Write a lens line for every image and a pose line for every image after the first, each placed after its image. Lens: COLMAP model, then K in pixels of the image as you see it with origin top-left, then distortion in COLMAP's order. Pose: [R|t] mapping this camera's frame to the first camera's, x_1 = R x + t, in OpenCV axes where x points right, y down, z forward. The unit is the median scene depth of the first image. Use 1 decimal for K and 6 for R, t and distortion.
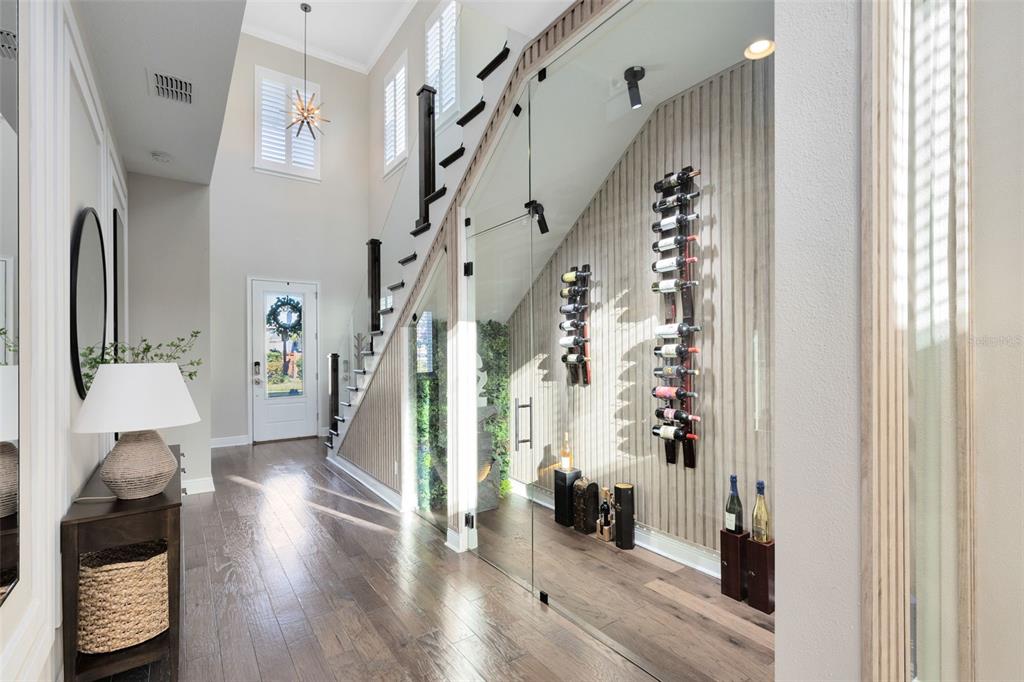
lens RADIAL K [[466.7, 0, 512.0], [0, 466.7, 341.0], [0, 0, 1]] dist [-0.011957, -0.000001]
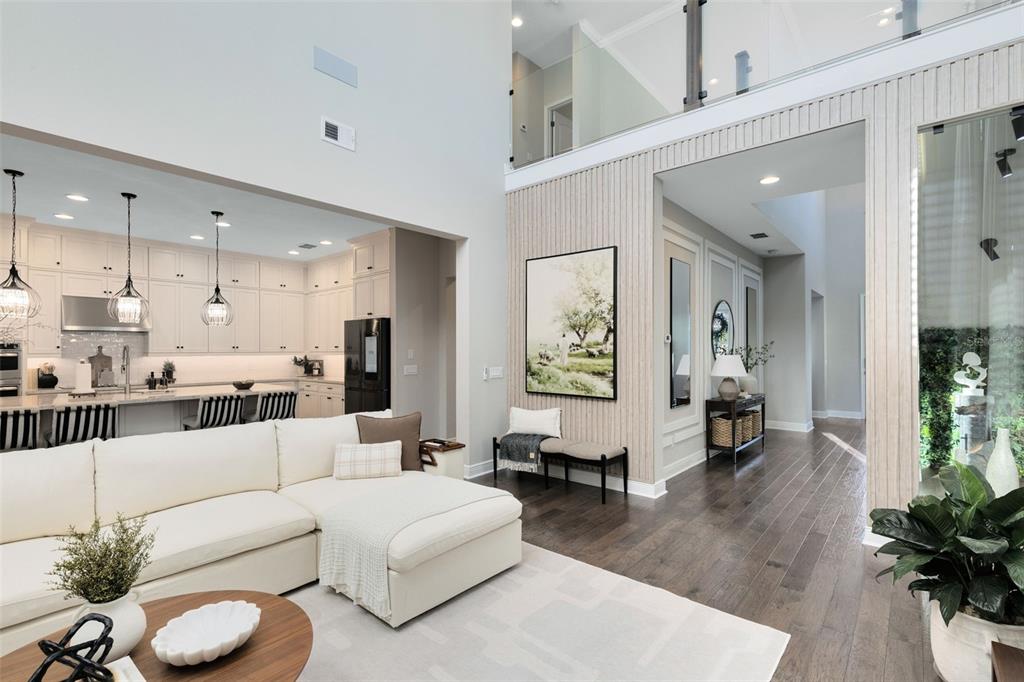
lens RADIAL K [[466.7, 0, 512.0], [0, 466.7, 341.0], [0, 0, 1]] dist [-0.011957, -0.000001]
pose [[0.231582, -0.003810, -0.972808, 1.444106], [0.001443, 0.999993, -0.003573, -0.023286], [0.972814, -0.000576, 0.231586, -0.843619]]
